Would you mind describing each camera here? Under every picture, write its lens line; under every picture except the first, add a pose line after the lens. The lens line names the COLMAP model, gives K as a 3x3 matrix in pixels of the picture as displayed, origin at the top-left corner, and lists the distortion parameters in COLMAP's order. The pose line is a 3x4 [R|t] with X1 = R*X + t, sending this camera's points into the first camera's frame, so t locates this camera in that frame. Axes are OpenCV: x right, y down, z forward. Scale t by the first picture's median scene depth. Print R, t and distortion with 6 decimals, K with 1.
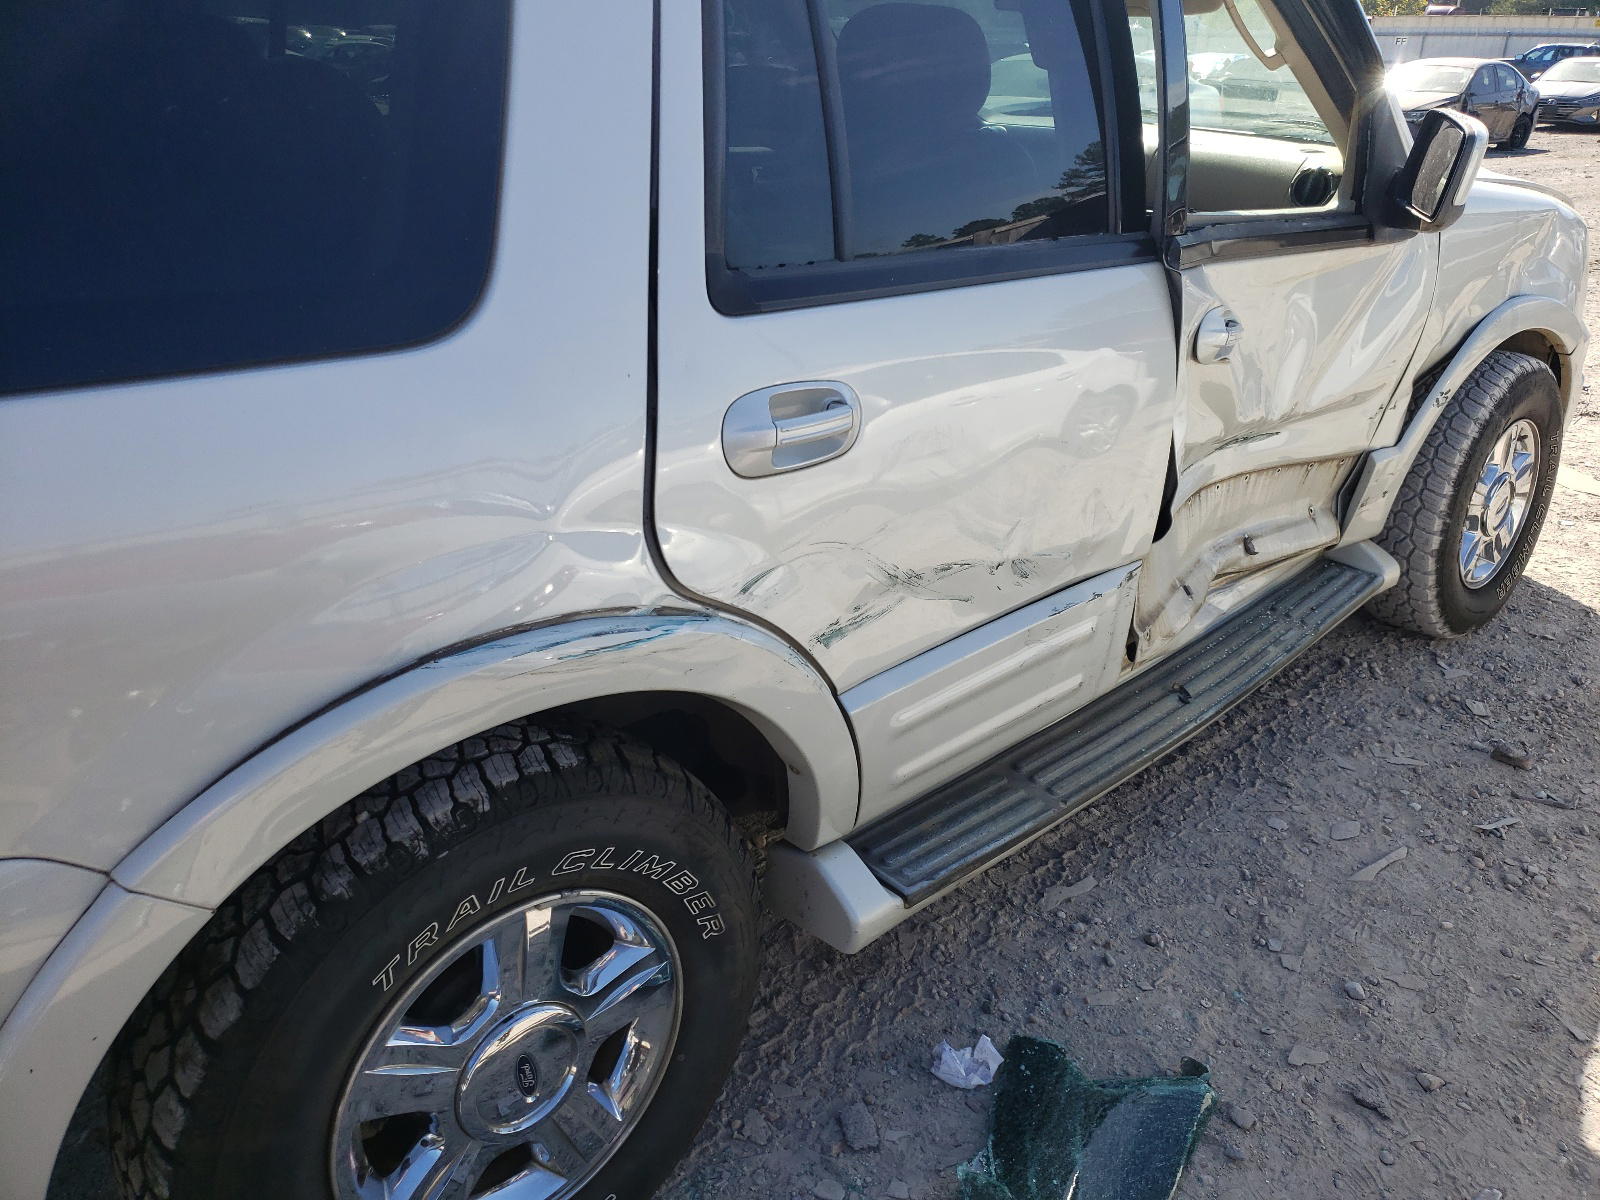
lens RADIAL K [[1266.3, 0, 800.0], [0, 1266.3, 600.0], [0, 0, 1]] dist [-0.004426, -0.000976]
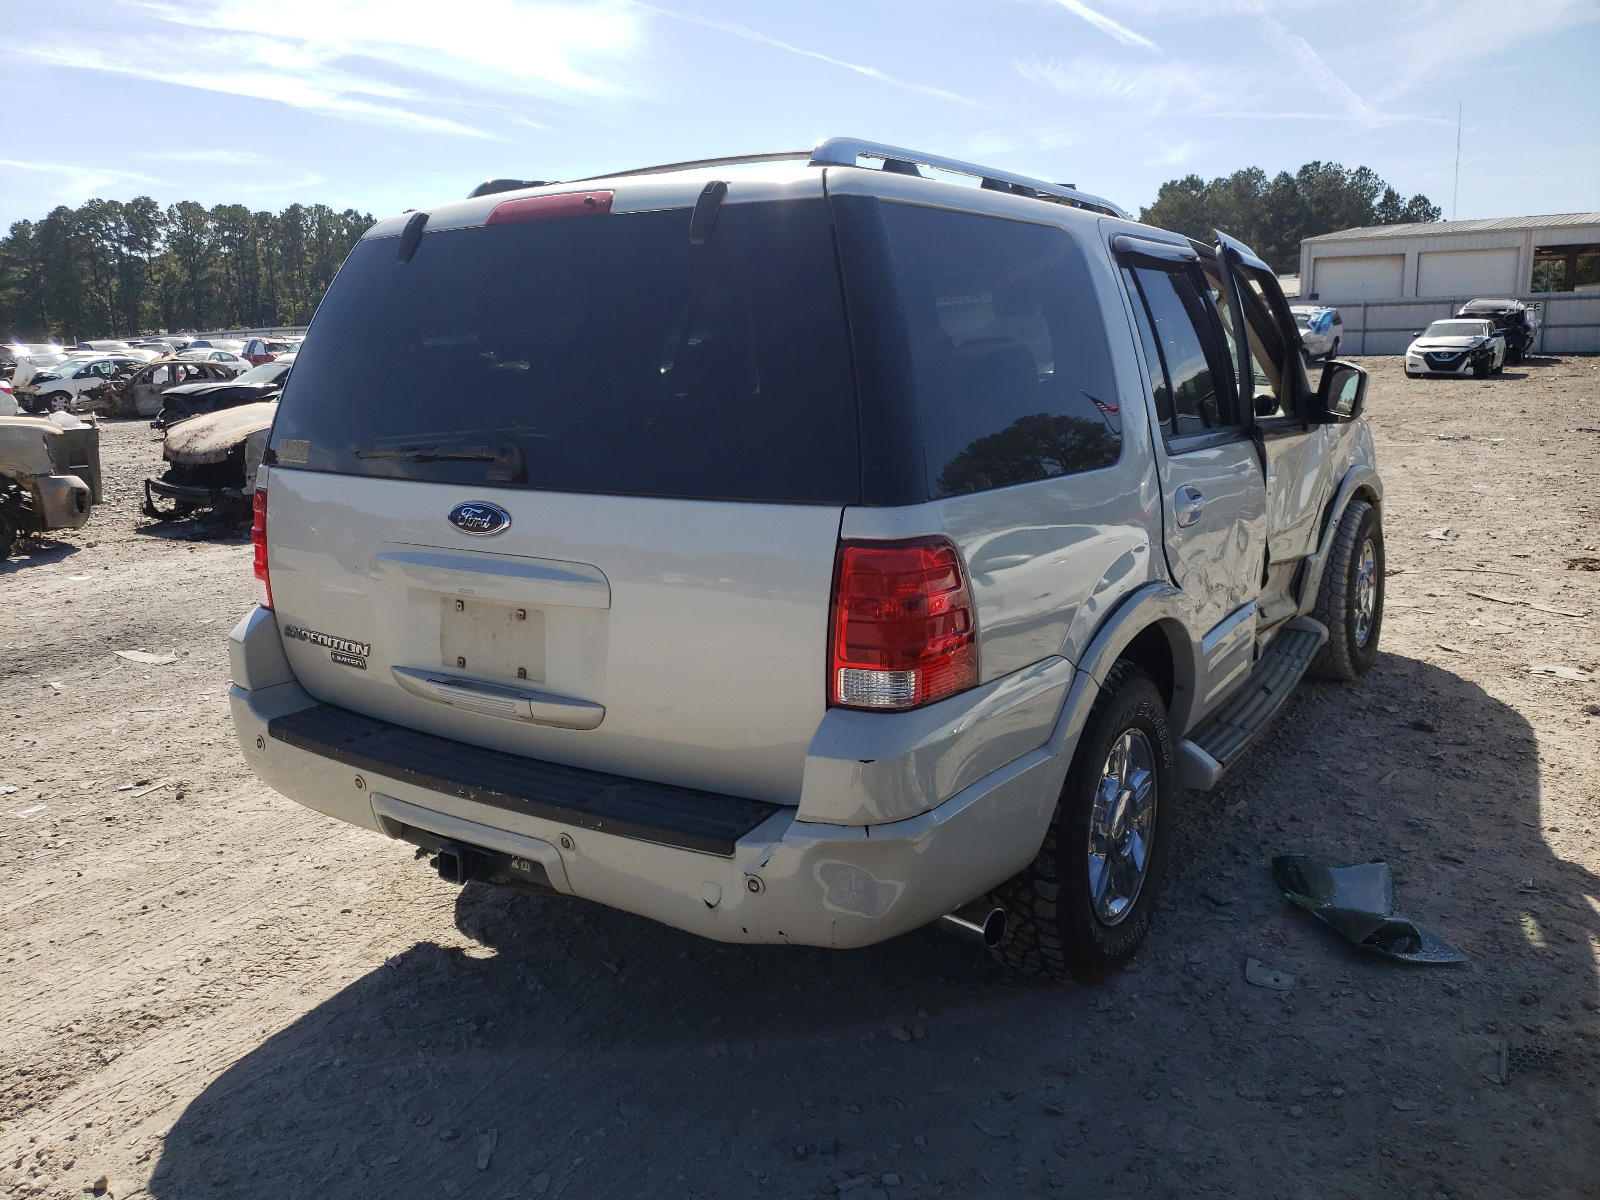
lens RADIAL K [[1266.3, 0, 800.0], [0, 1266.3, 600.0], [0, 0, 1]] dist [-0.004426, -0.000976]
pose [[0.973402, -0.085532, 0.212541, -0.534069], [0.127243, 0.973293, -0.191075, 0.164310], [-0.190522, 0.213037, 0.958288, -0.433956]]
